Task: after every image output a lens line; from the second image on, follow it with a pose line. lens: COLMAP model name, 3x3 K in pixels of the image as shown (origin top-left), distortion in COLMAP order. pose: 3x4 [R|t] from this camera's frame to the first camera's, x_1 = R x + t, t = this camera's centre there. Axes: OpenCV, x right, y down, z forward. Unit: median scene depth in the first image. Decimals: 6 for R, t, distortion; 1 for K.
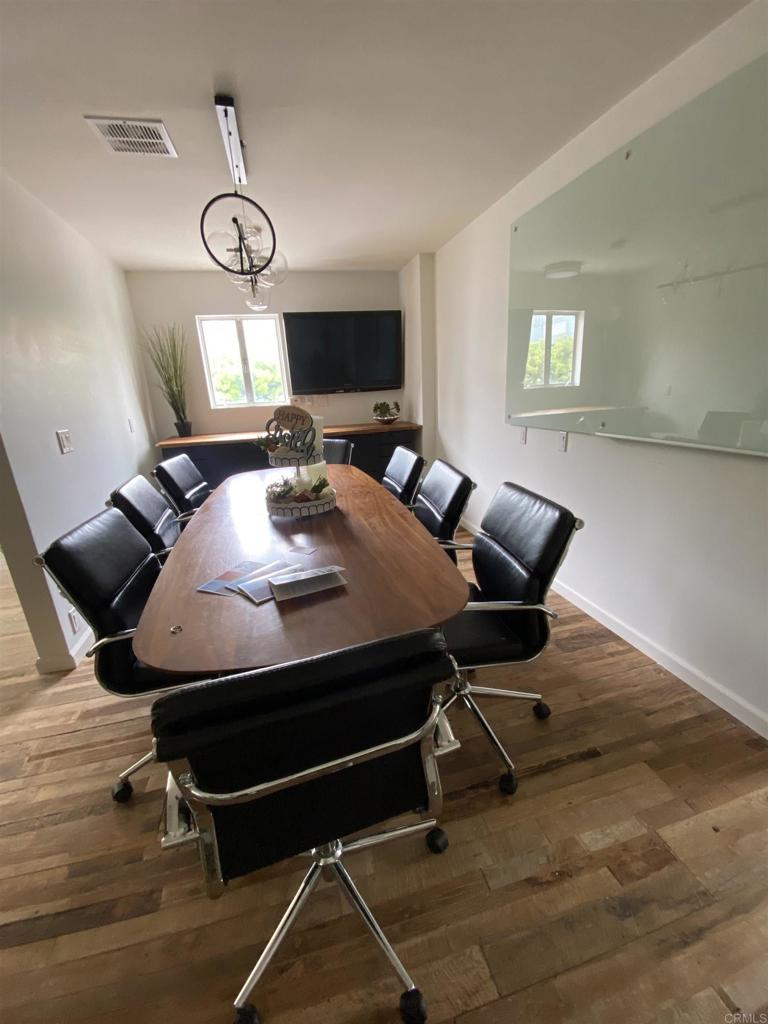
lens RADIAL K [[407.3, 0, 384.0], [0, 407.3, 512.0], [0, 0, 1]] dist [0.025331, -0.028195]
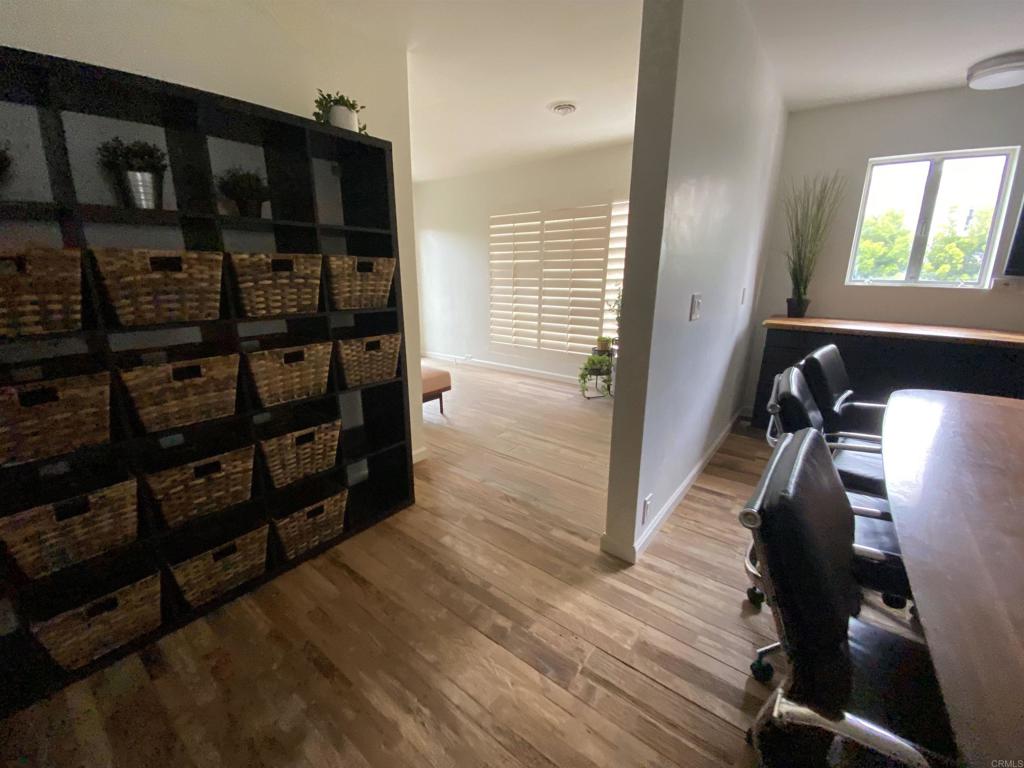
lens RADIAL K [[416.1, 0, 512.0], [0, 416.1, 384.0], [0, 0, 1]] dist [-0.000856, -0.016308]
pose [[0.606042, 0.259324, -0.751973, -0.340682], [-0.265190, 0.957150, 0.116355, -0.018423], [0.749925, 0.128900, 0.648843, 0.179638]]
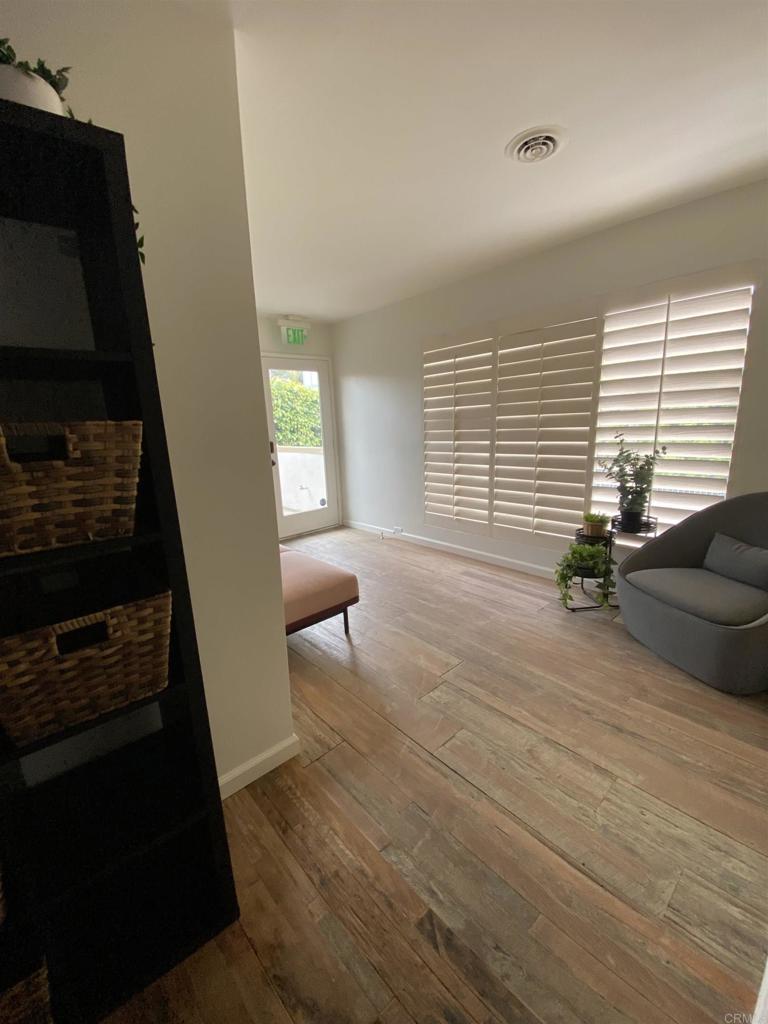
lens RADIAL K [[416.1, 0, 368.1], [0, 416.1, 509.7], [0, 0, 1]] dist [-0.000856, -0.016308]
pose [[0.434921, 0.217277, -0.873862, -0.748214], [-0.240552, 0.963218, 0.119772, -0.106440], [0.867743, 0.158117, 0.471191, 0.495691]]
